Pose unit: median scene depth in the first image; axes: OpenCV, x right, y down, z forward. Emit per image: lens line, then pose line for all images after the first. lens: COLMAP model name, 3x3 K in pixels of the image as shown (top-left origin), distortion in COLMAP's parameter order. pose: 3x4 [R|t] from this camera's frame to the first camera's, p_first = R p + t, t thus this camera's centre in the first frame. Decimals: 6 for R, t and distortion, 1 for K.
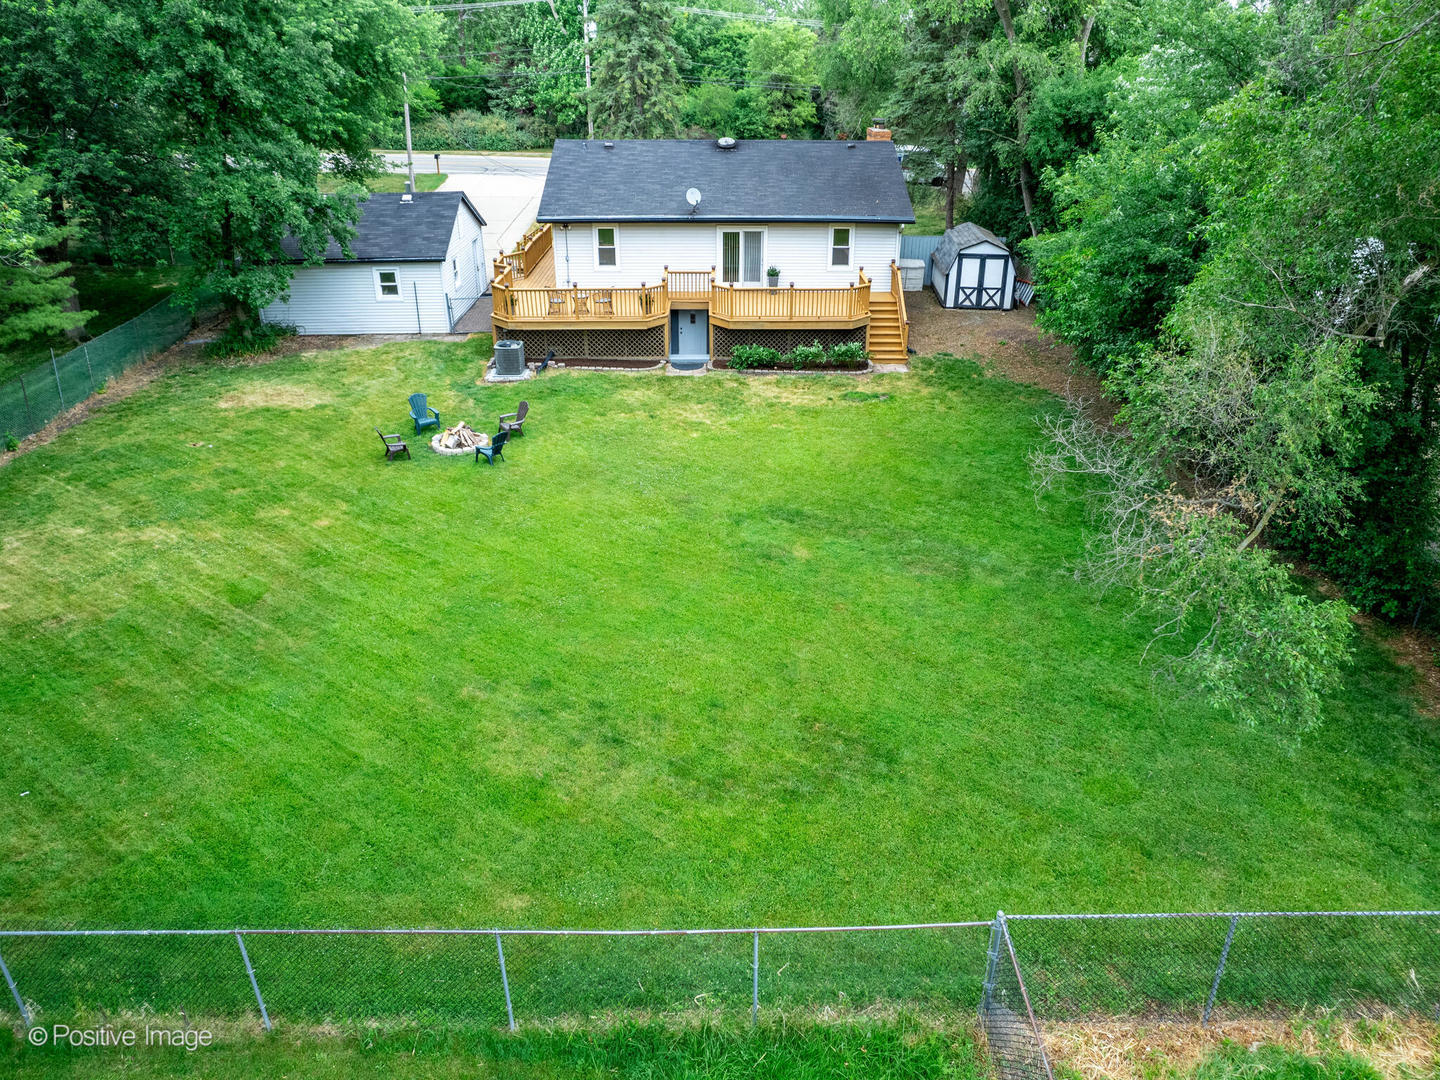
lens RADIAL K [[1024.4, 0, 727.9], [0, 1024.4, 542.2], [0, 0, 1]] dist [-0.055763, -0.007494]
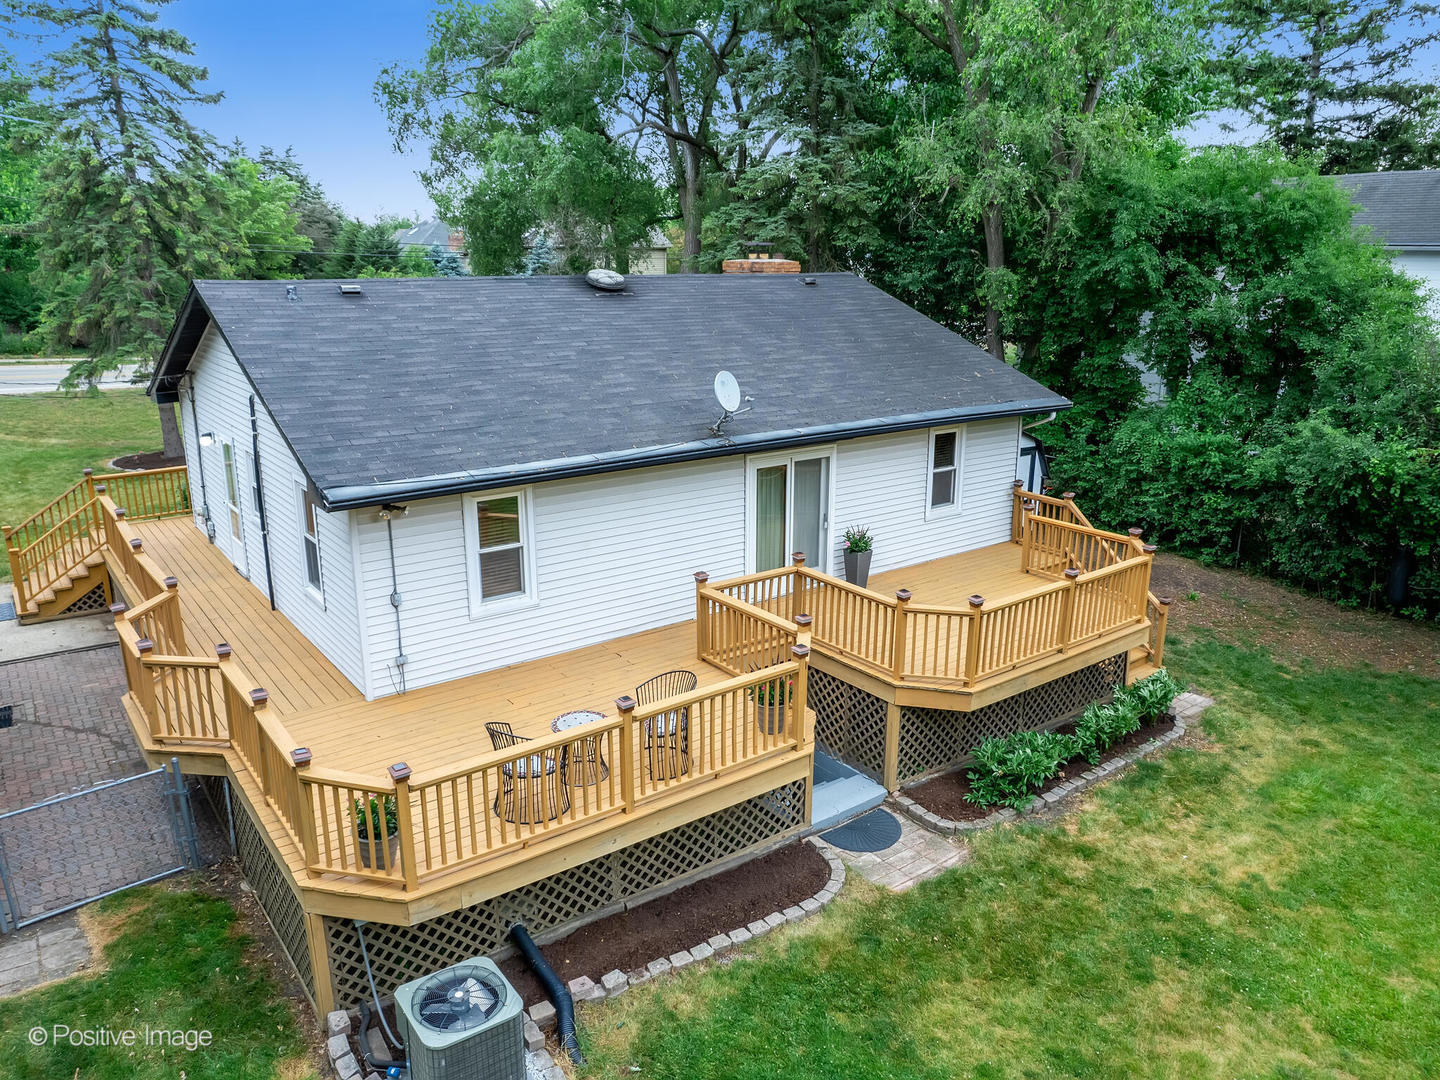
lens RADIAL K [[1024.4, 0, 722.2], [0, 1024.4, 541.0], [0, 0, 1]] dist [-0.055763, -0.007494]
pose [[0.805068, -0.159303, 0.571391, -0.259432], [0.256651, 0.961979, -0.093413, -0.237621], [-0.534785, 0.221852, 0.815344, 0.663179]]
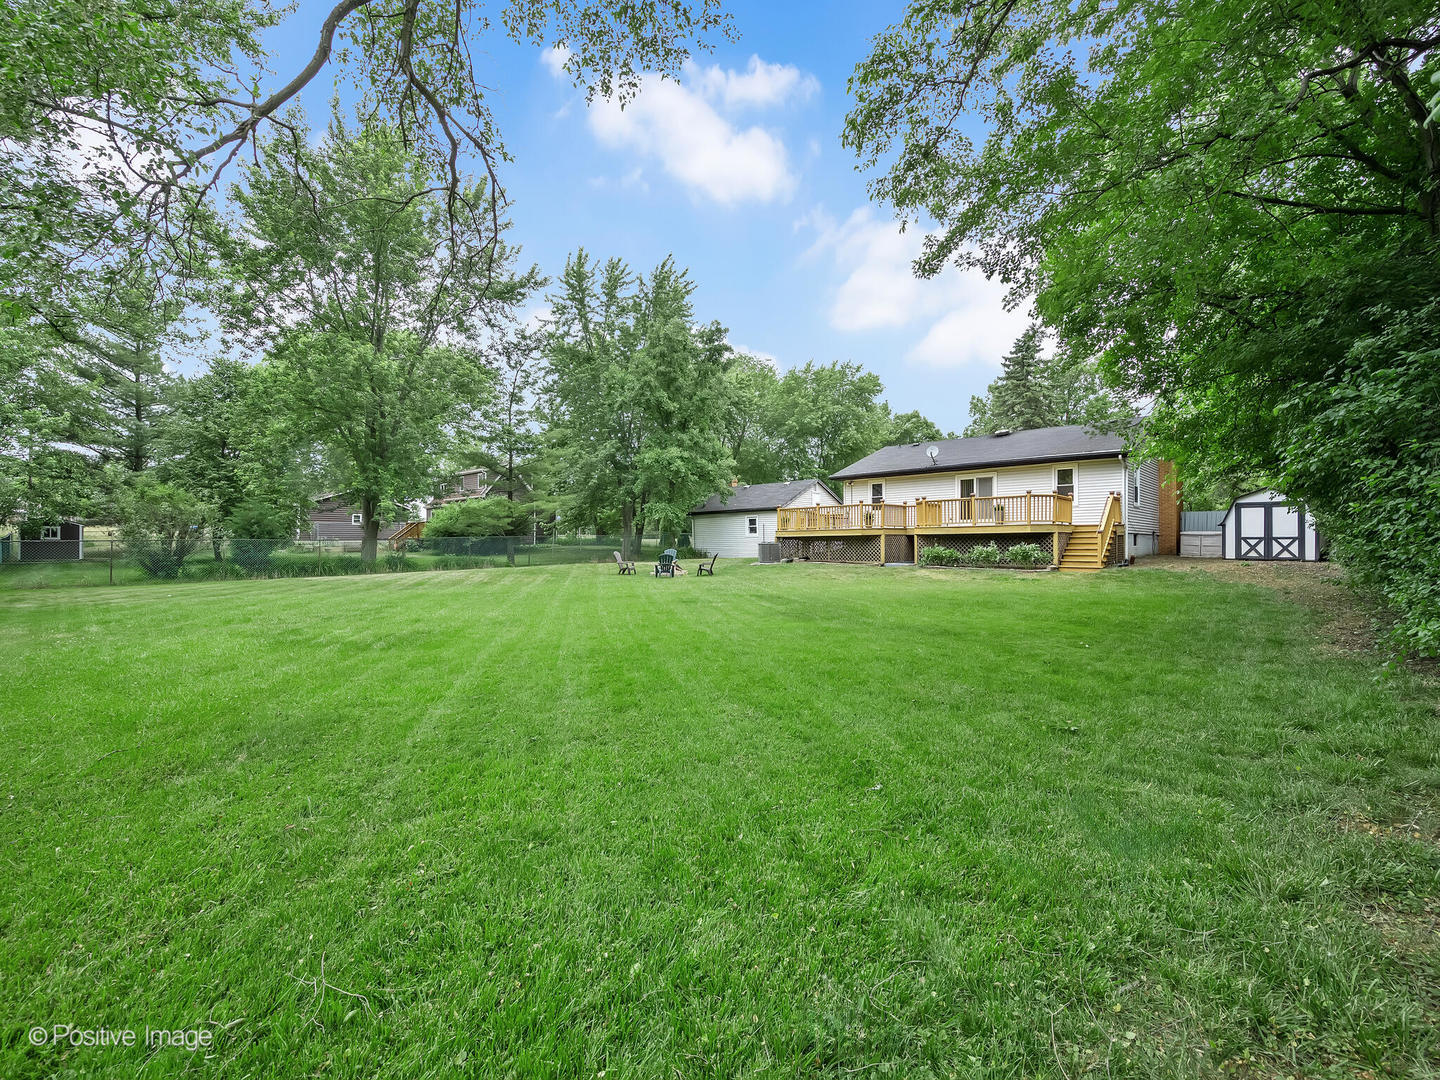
lens RADIAL K [[647.5, 0, 718.9], [0, 647.5, 536.2], [0, 0, 1]] dist [-0.000726, -0.001393]
pose [[0.715920, -0.013534, -0.698051, 0.331854], [-0.303372, 0.894464, -0.328480, 0.106167], [0.628827, 0.446935, 0.636259, 0.336397]]
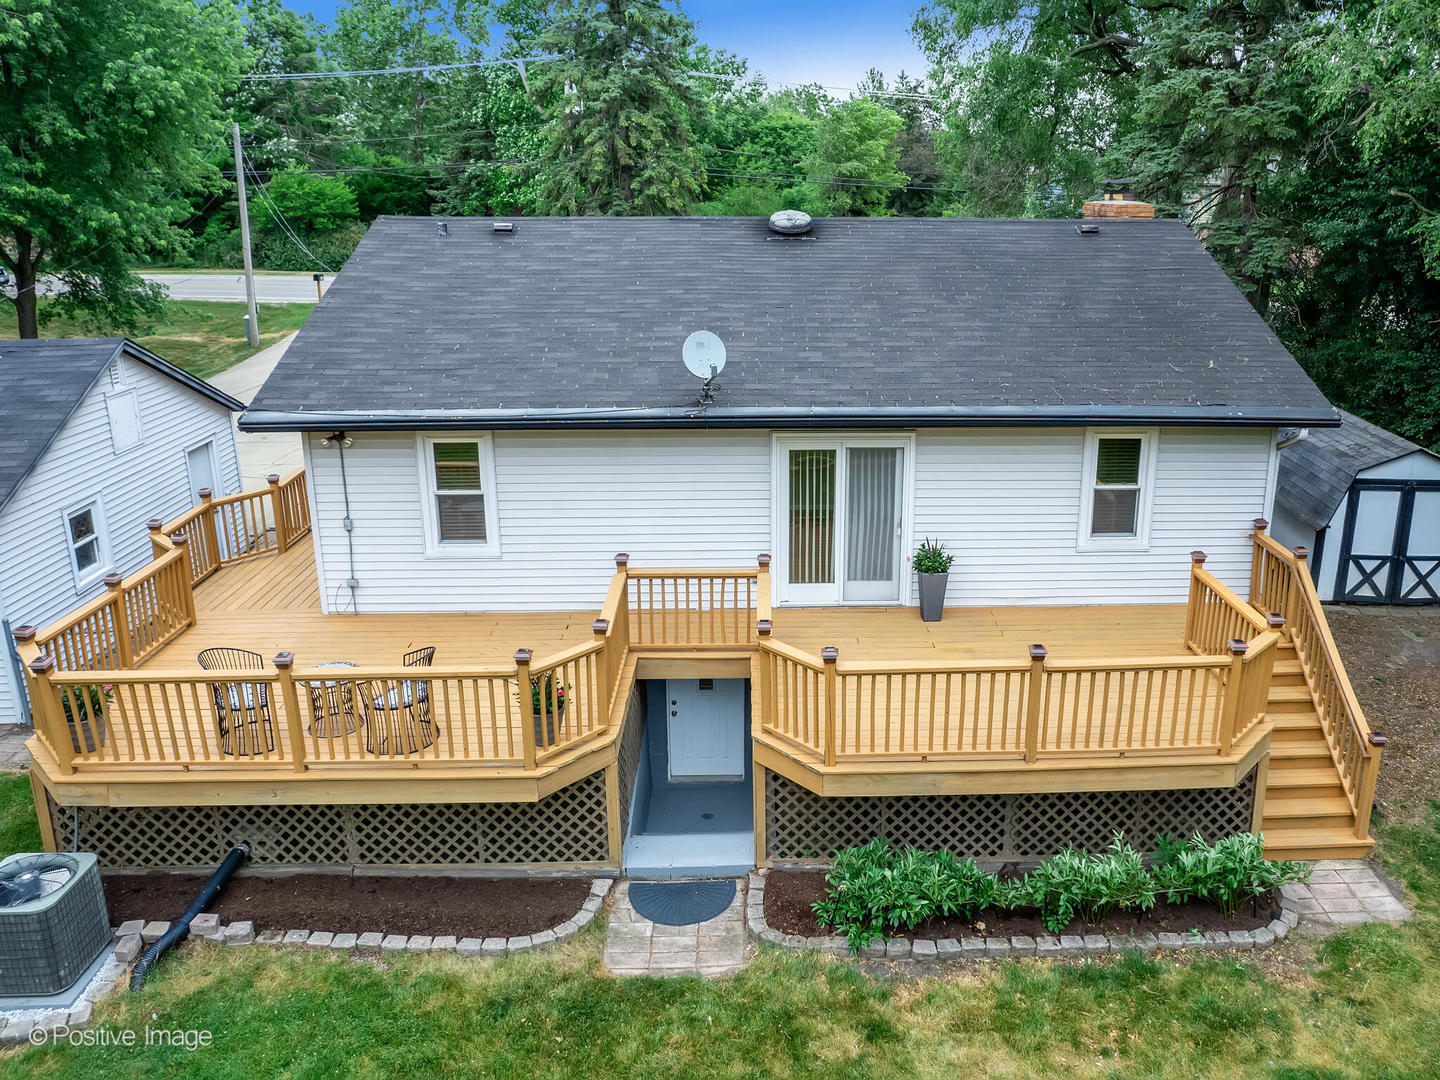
lens RADIAL K [[1103.7, 0, 801.1], [0, 1103.7, 505.3], [0, 0, 1]] dist [-0.056820, 0.027879]
pose [[0.999459, -0.007444, 0.032022, -0.012968], [0.012812, 0.985215, -0.170844, -0.217897], [-0.030277, 0.171162, 0.984778, 0.620092]]
